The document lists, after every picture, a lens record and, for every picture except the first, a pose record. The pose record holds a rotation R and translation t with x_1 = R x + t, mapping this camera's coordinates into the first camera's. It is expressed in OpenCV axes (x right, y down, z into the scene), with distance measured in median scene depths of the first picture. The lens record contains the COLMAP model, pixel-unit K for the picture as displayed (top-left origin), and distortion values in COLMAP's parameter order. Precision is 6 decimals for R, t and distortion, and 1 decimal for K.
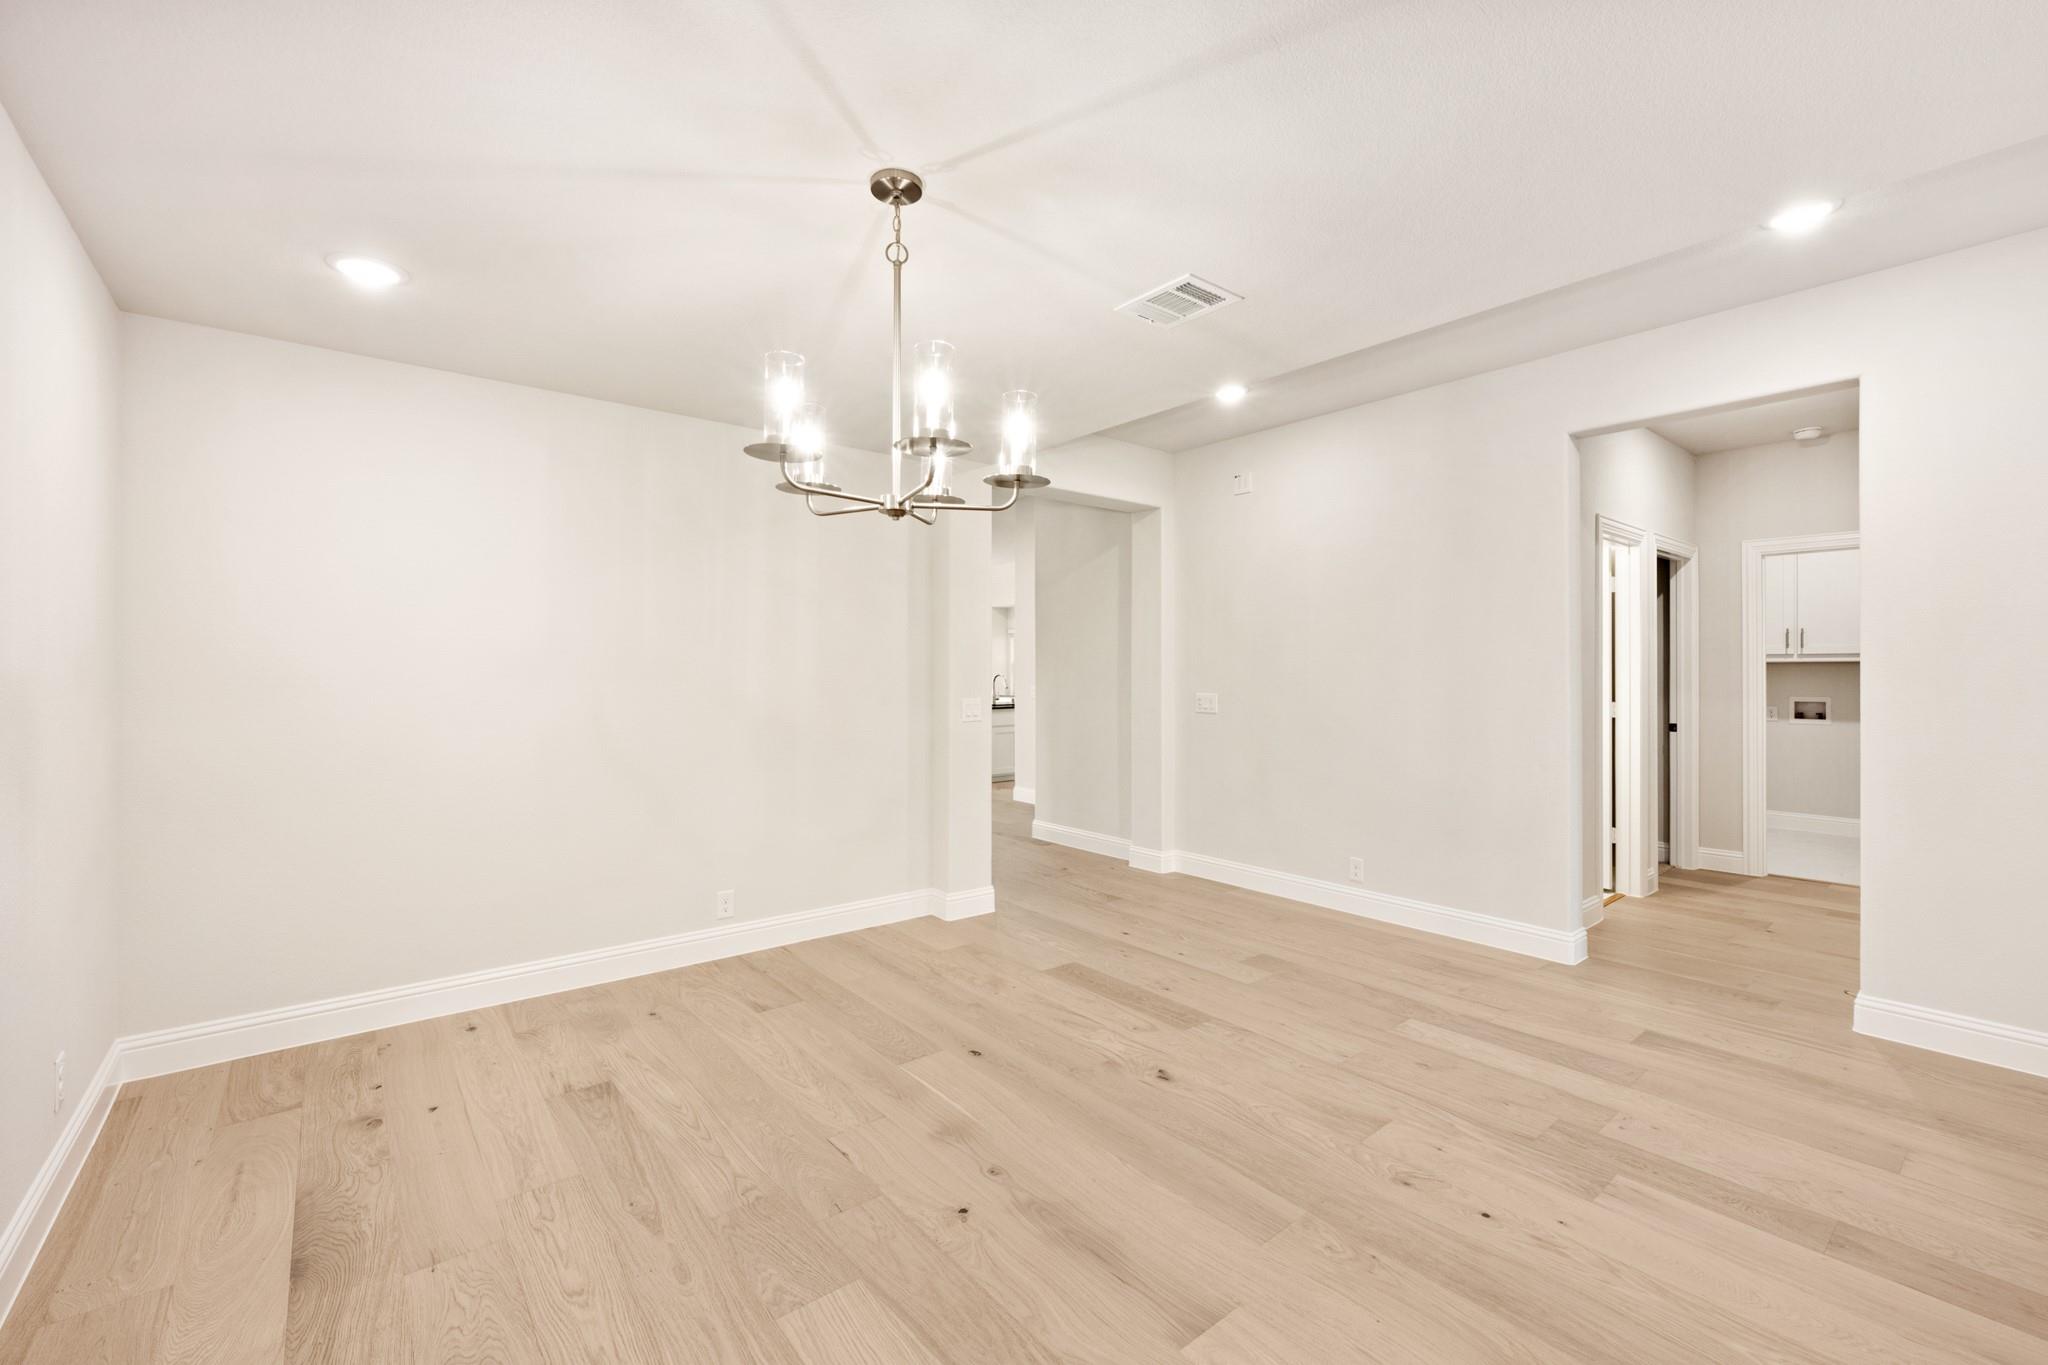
lens RADIAL K [[842.1, 0, 1022.9], [0, 842.1, 669.9], [0, 0, 1]] dist [0.000078, 0.000639]
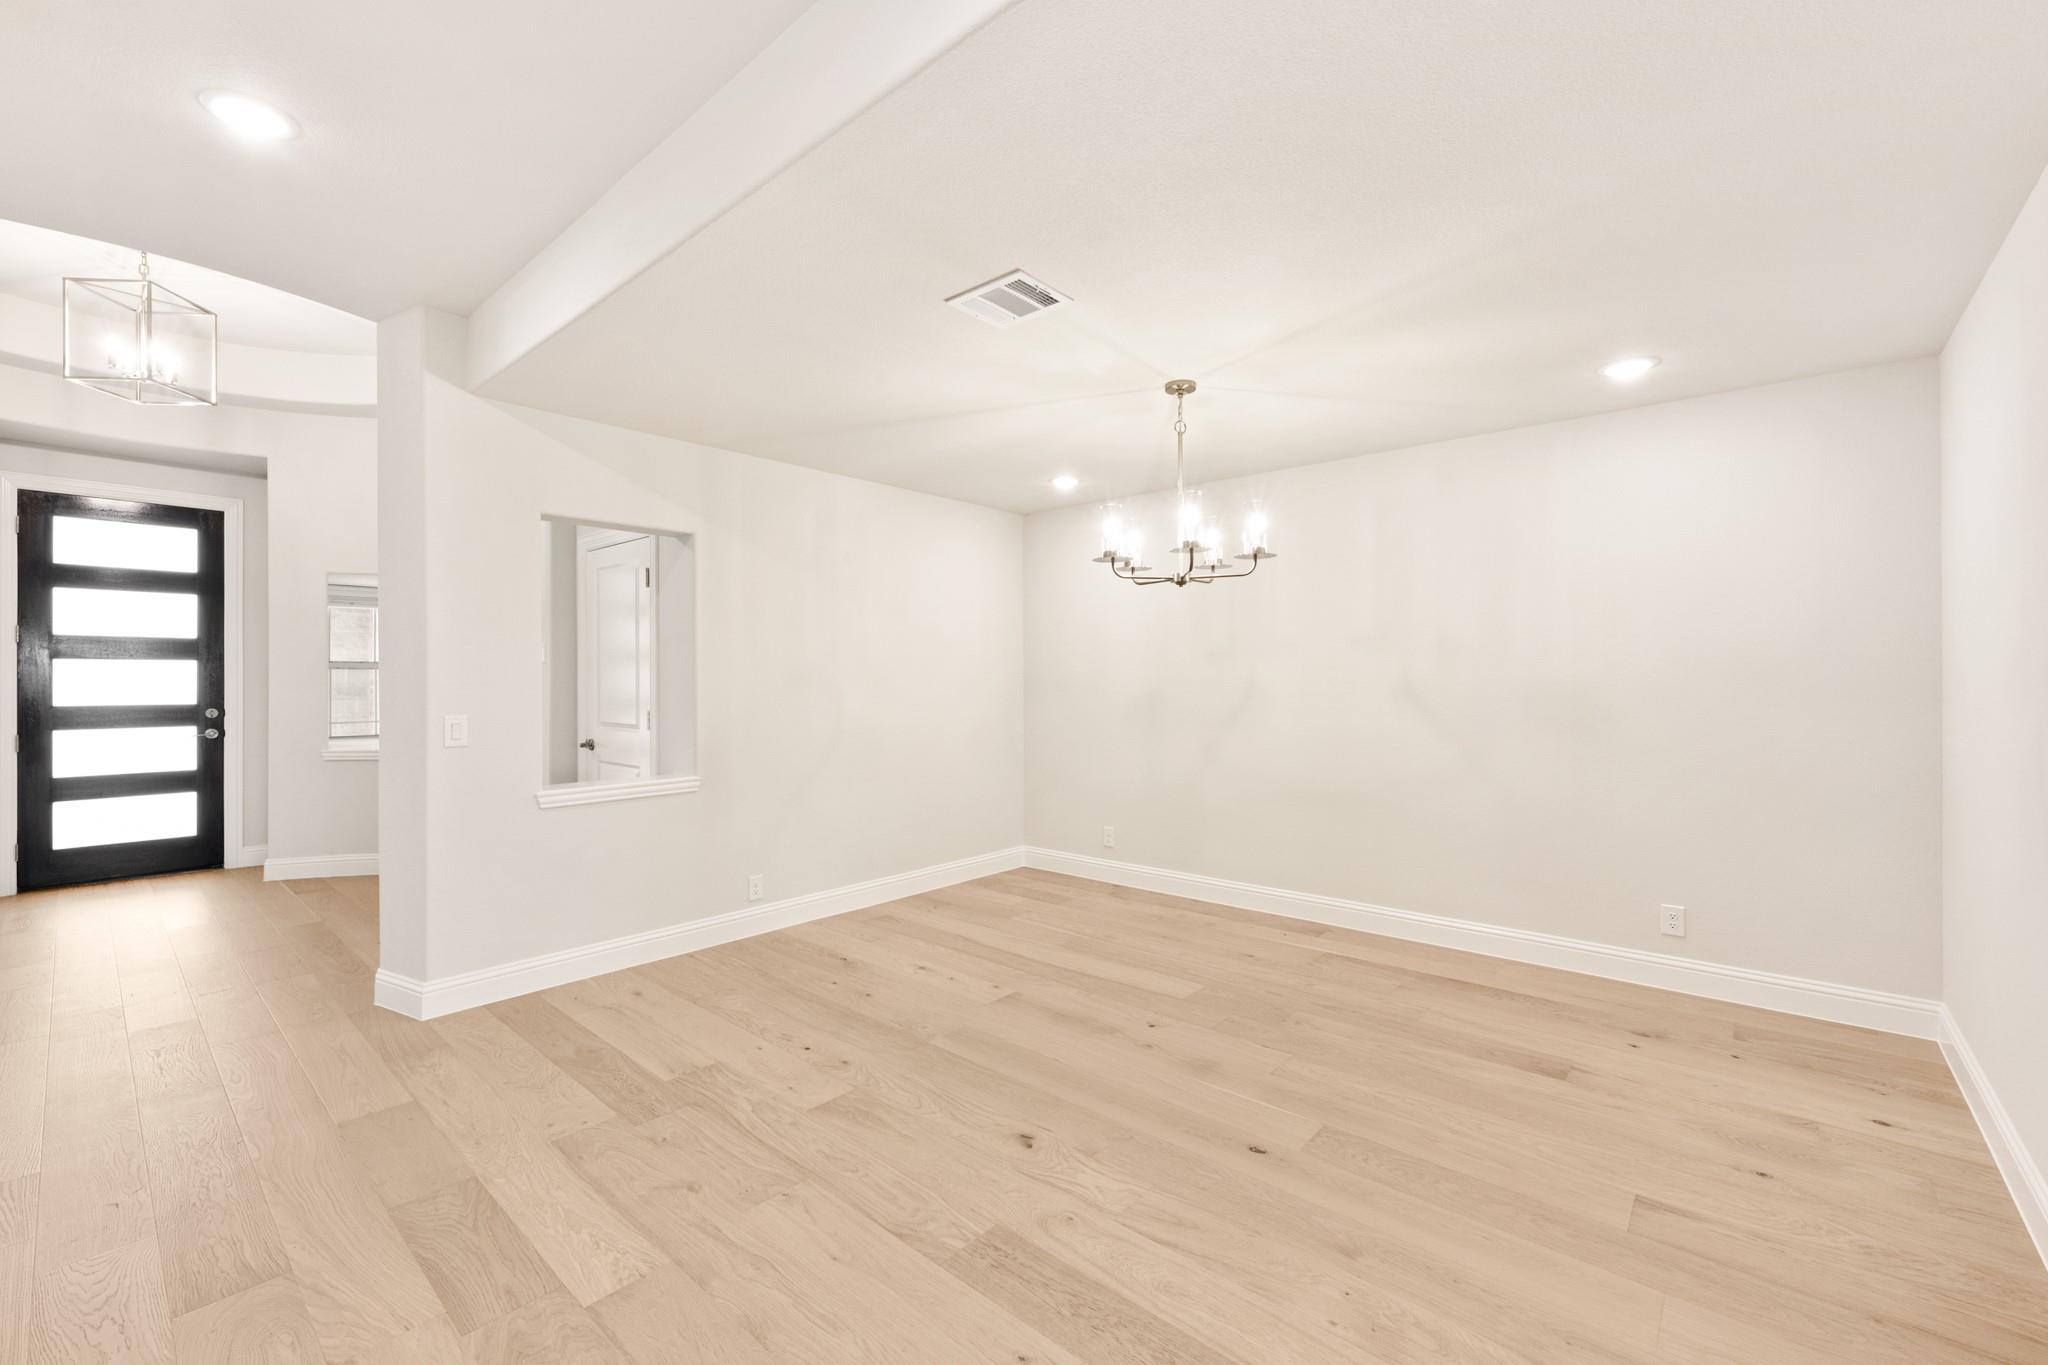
lens RADIAL K [[842.1, 0, 1018.3], [0, 842.1, 678.4], [0, 0, 1]] dist [0.000078, 0.000639]
pose [[-0.986565, 0.001029, -0.163369, 0.319929], [0.001965, 0.999983, -0.005566, 0.009648], [0.163360, -0.005812, -0.986549, 1.878622]]
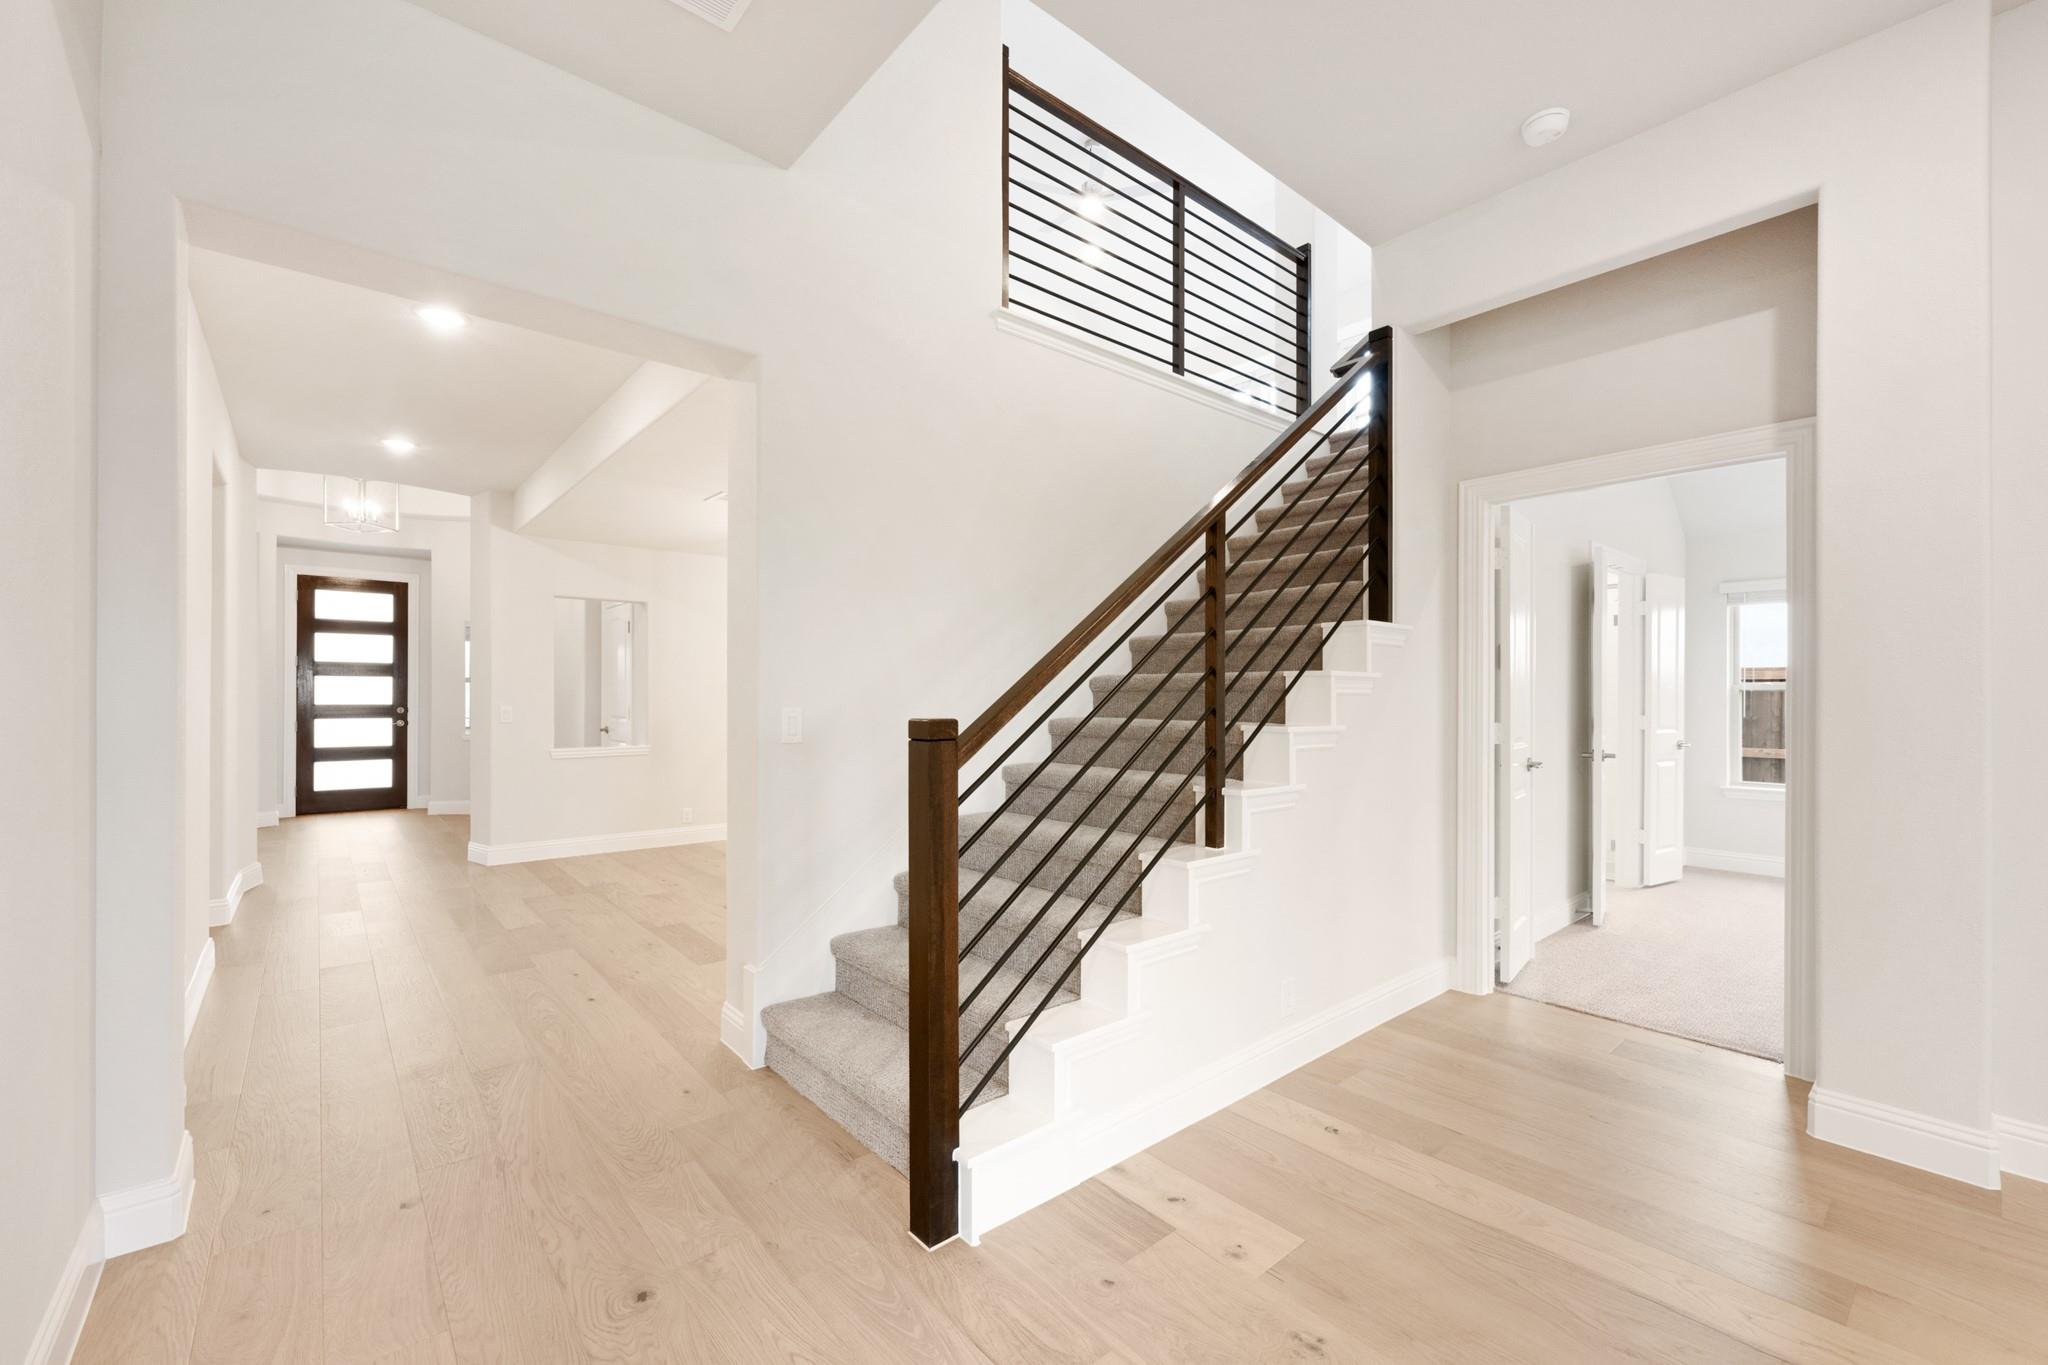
lens RADIAL K [[842.1, 0, 1014.3], [0, 842.1, 693.9], [0, 0, 1]] dist [0.000078, 0.000639]
pose [[-0.999900, -0.002110, -0.013985, -0.429479], [-0.002002, 0.999968, -0.007773, 0.037323], [0.014001, -0.007745, -0.999872, 2.854738]]
